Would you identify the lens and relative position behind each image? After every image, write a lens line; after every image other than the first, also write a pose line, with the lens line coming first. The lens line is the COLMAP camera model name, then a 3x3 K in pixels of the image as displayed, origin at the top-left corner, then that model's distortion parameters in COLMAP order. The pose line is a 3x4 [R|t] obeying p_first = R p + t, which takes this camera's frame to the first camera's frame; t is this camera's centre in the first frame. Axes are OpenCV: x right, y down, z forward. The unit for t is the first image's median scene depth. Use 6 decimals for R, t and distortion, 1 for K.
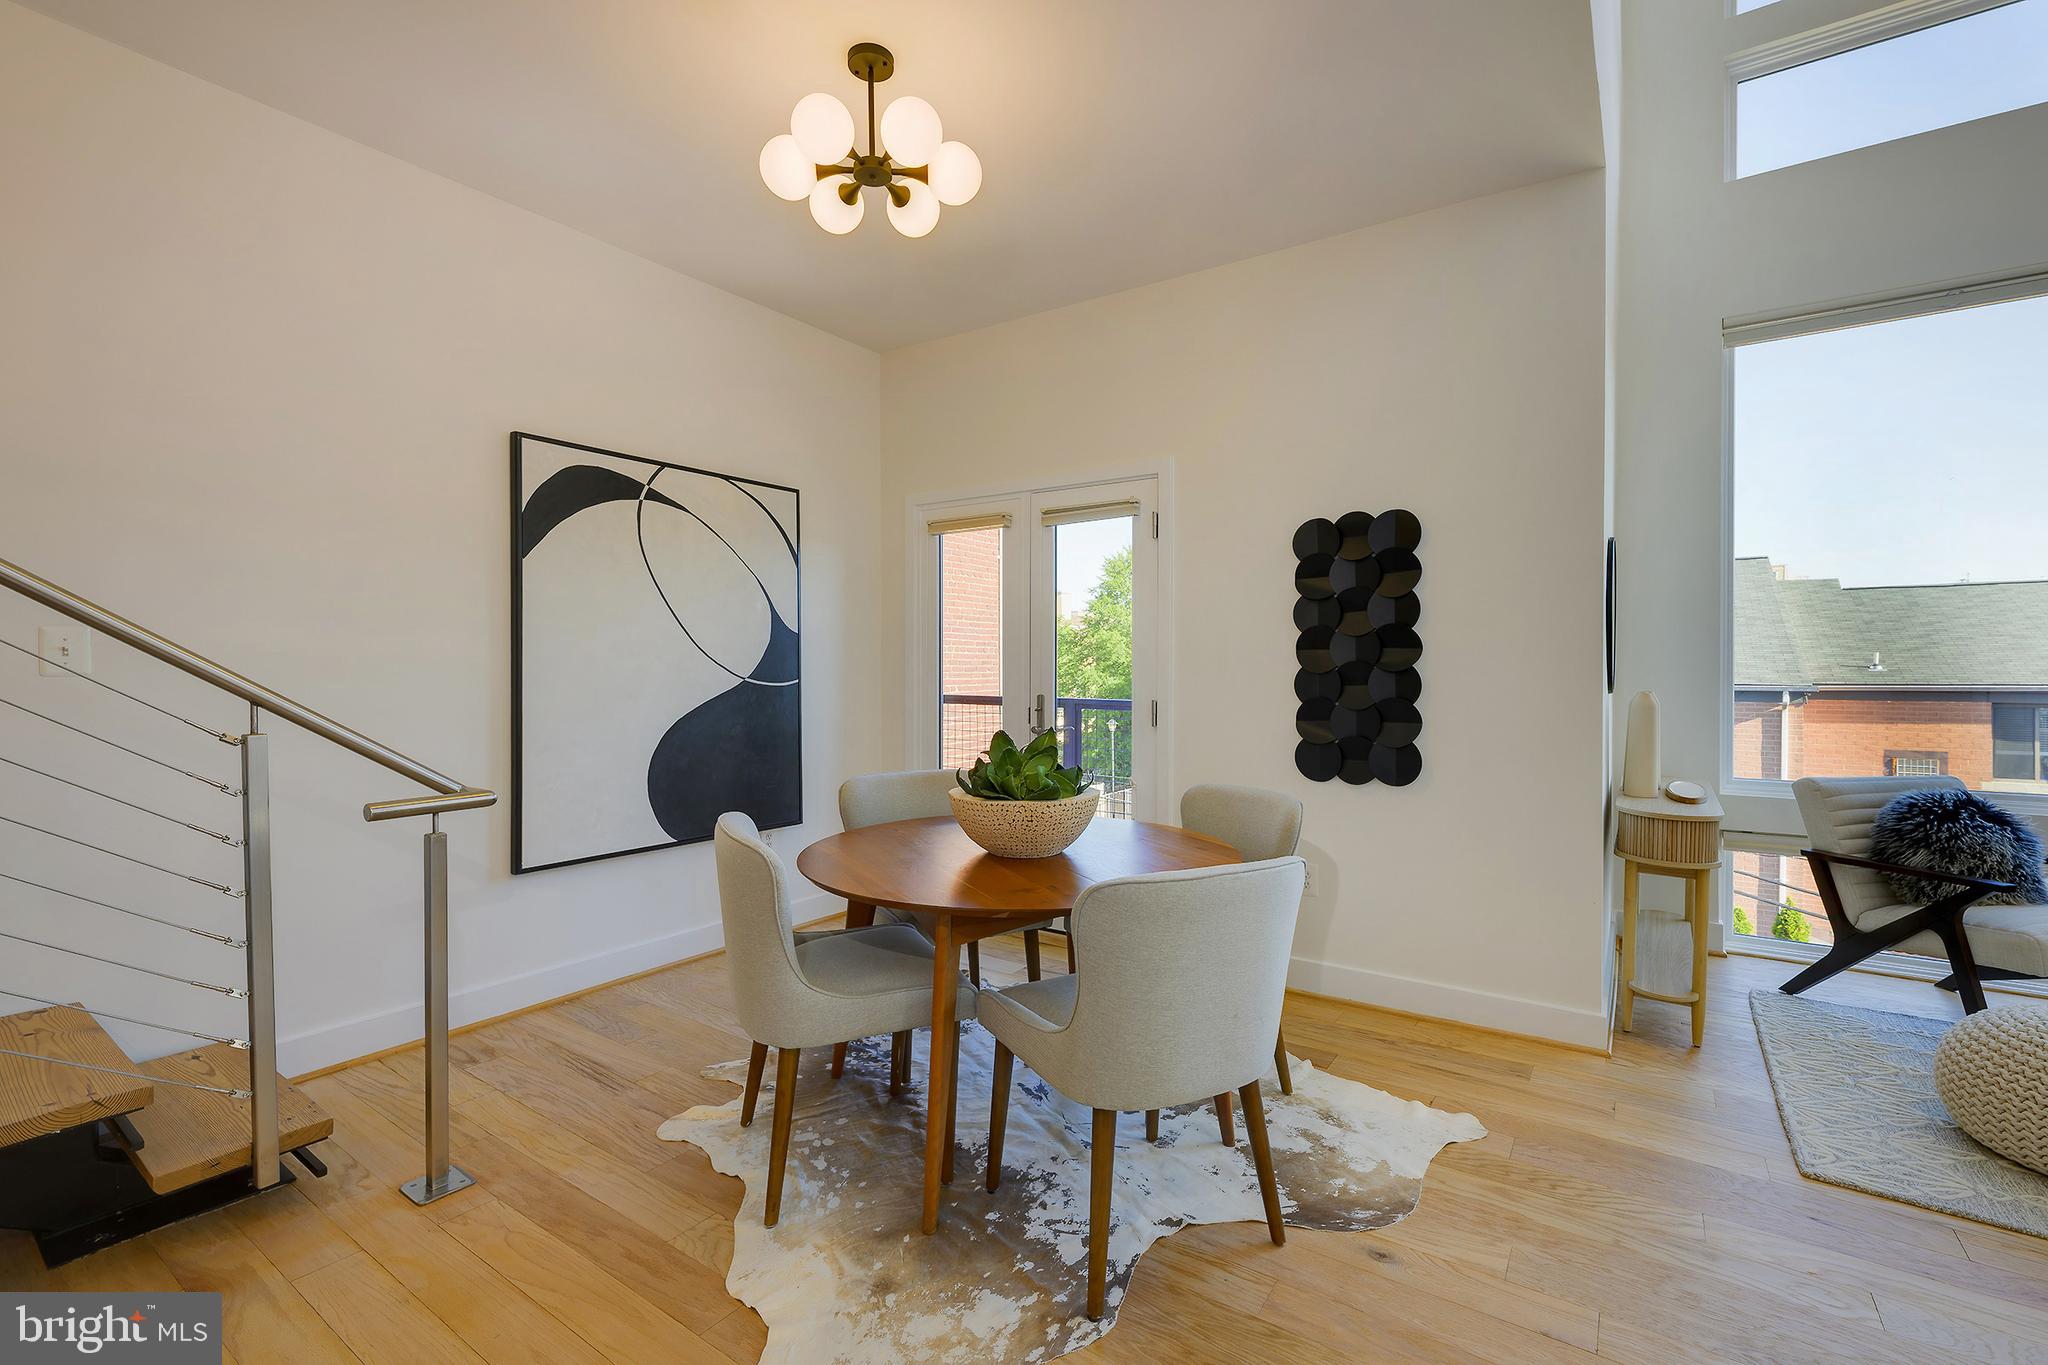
lens RADIAL K [[892.0, 0, 1029.1], [0, 892.0, 672.4], [0, 0, 1]] dist [-0.001199, 0.000620]
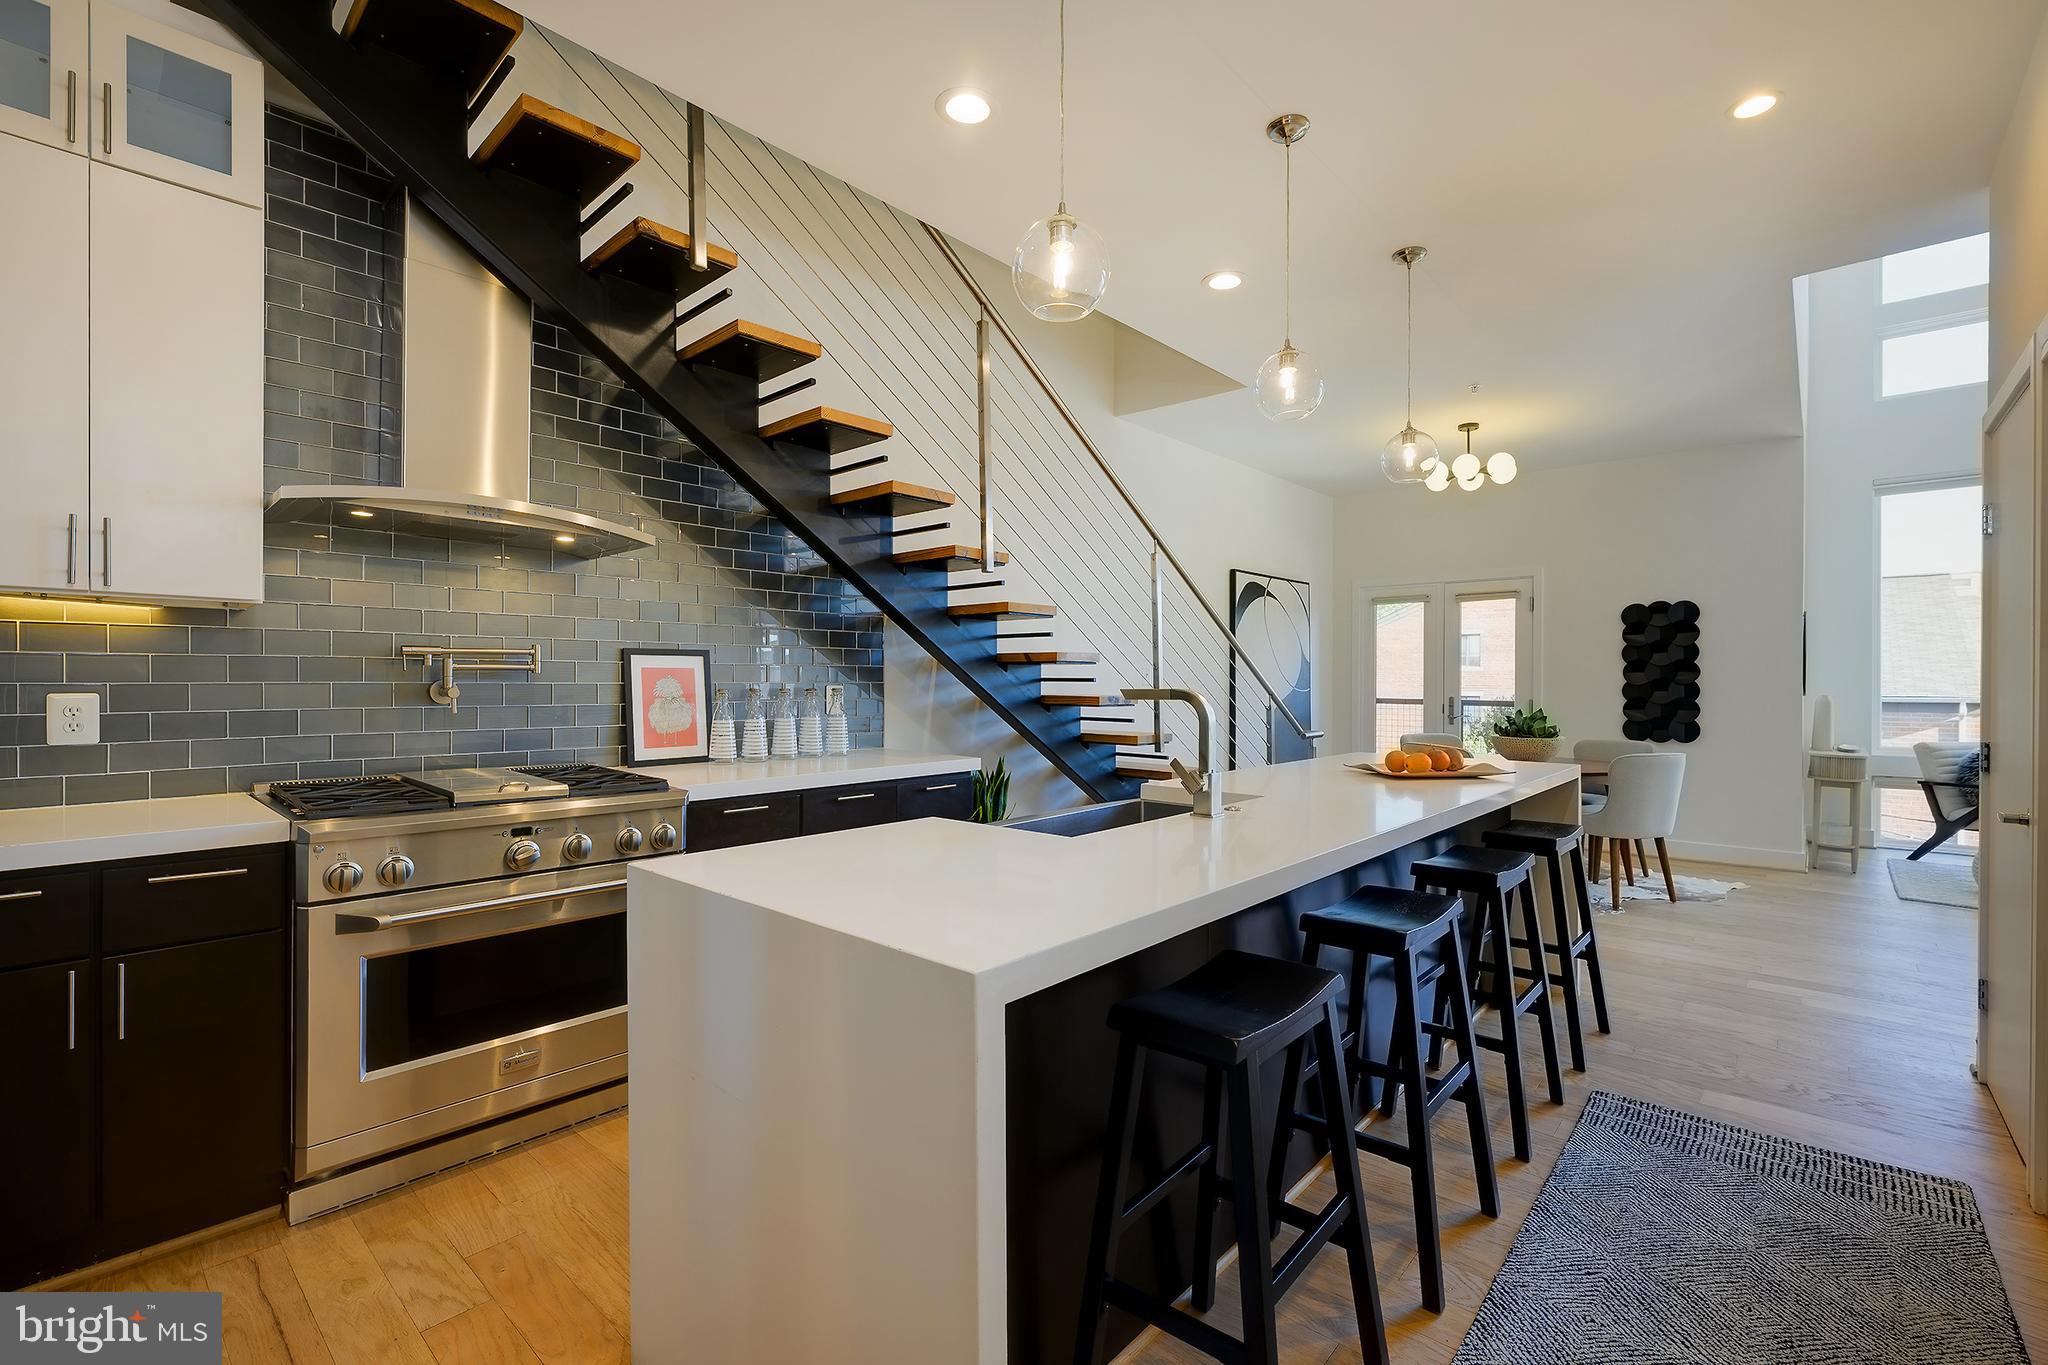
lens RADIAL K [[892.0, 0, 1033.9], [0, 892.0, 683.9], [0, 0, 1]] dist [-0.001199, 0.000620]
pose [[0.993137, 0.000423, -0.116956, -0.754757], [-0.000657, 0.999998, -0.001956, 0.003414], [0.116955, 0.002020, 0.993135, -1.074341]]
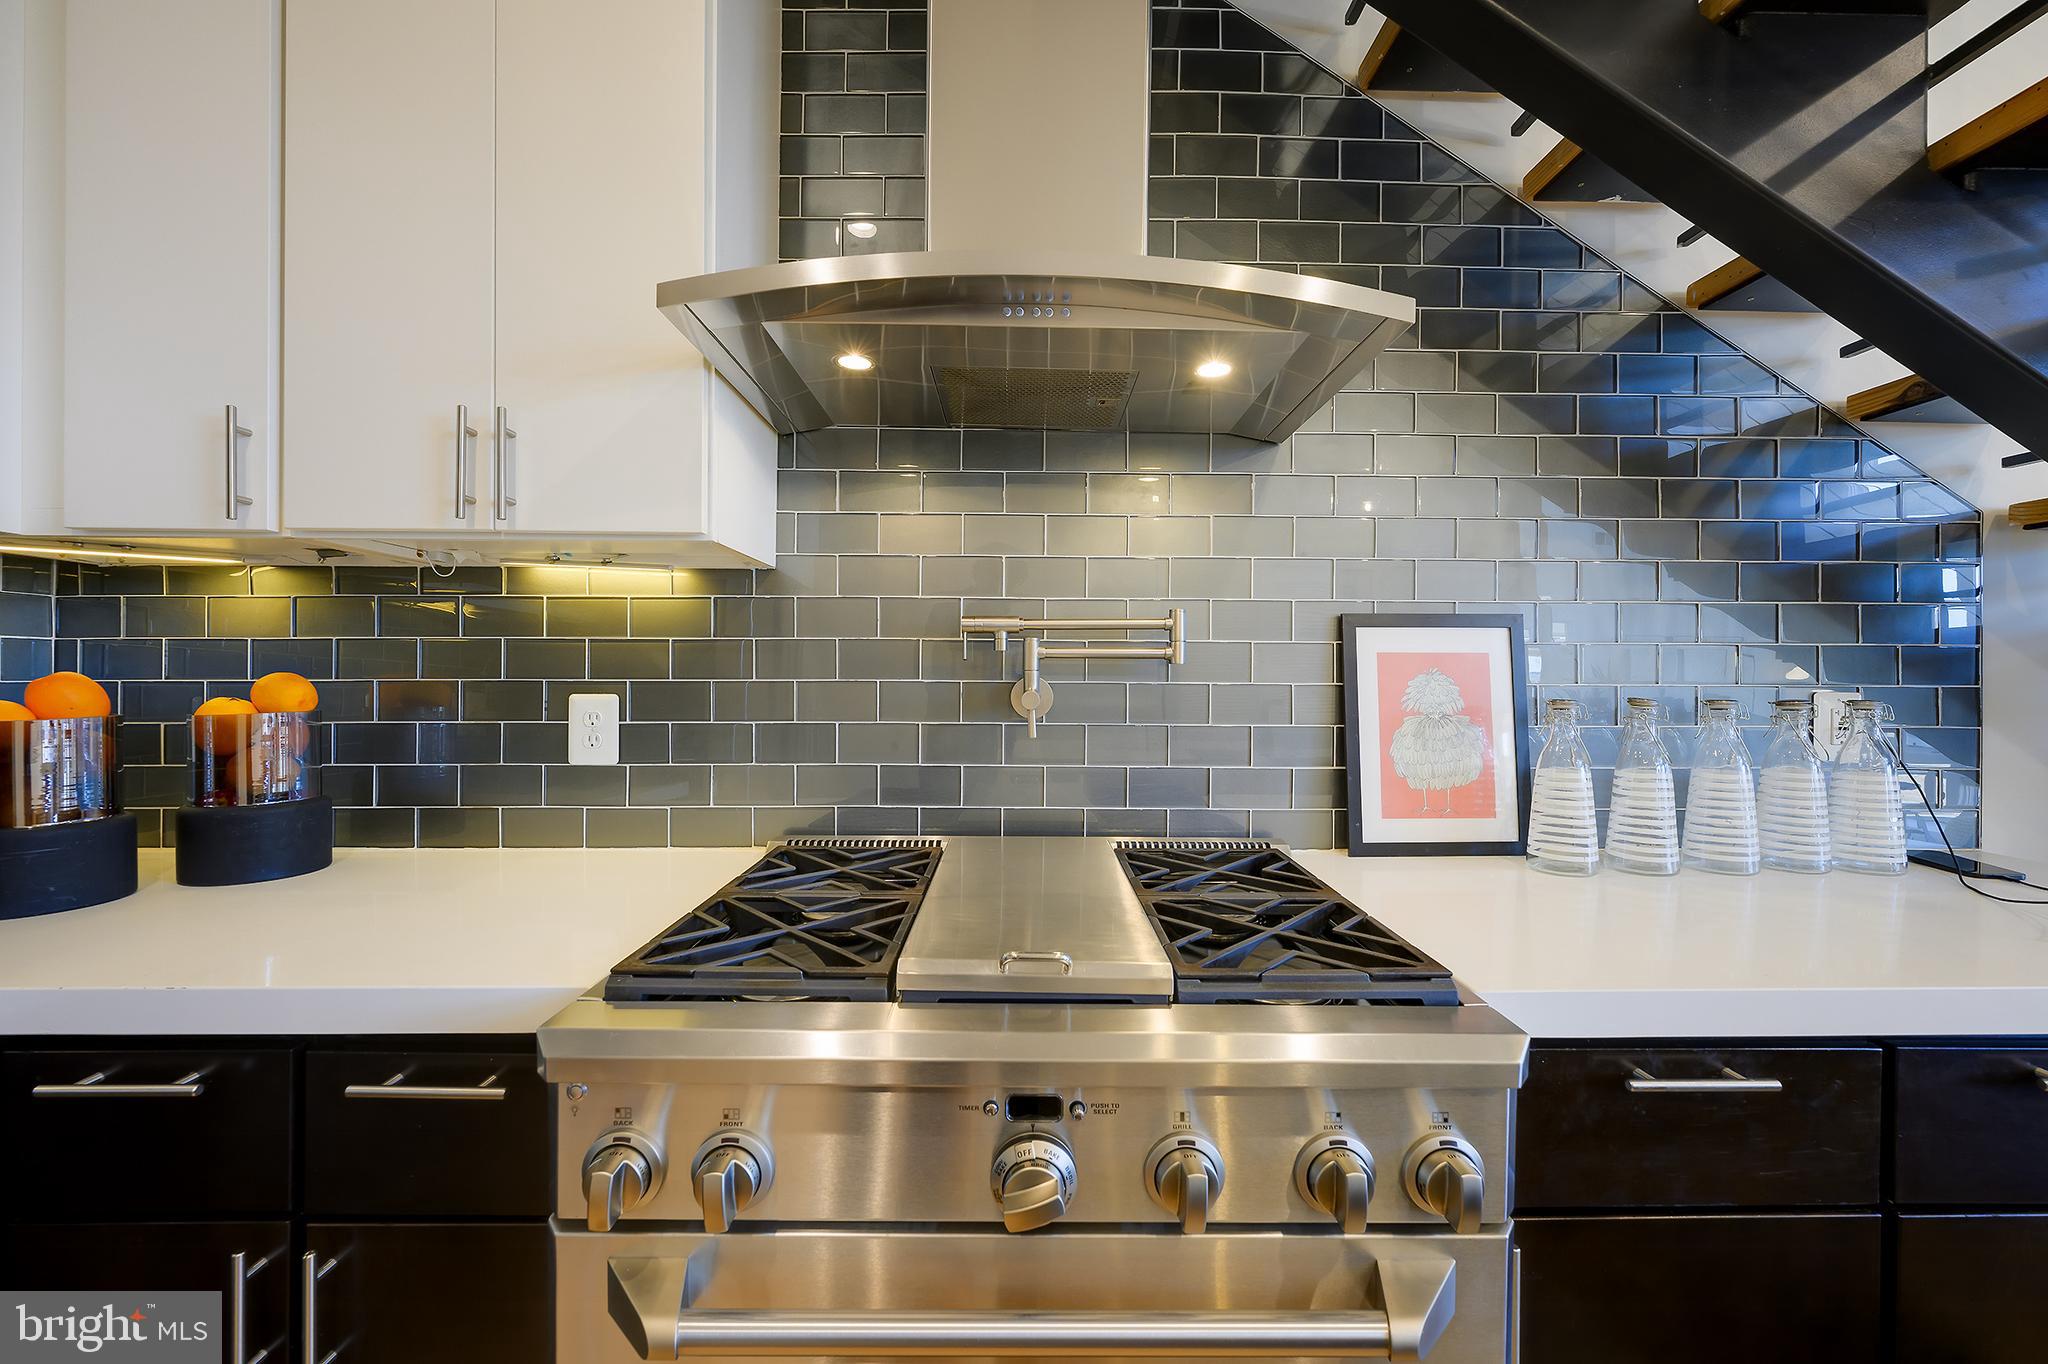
lens RADIAL K [[790.9, 0, 1020.5], [0, 790.9, 690.4], [0, 0, 1]] dist [-0.012318, 0.000115]
pose [[0.578923, 0.010092, -0.815319, -1.066011], [-0.007943, 0.999946, 0.006737, 0.002894], [0.815343, 0.002576, 0.578972, -0.548220]]
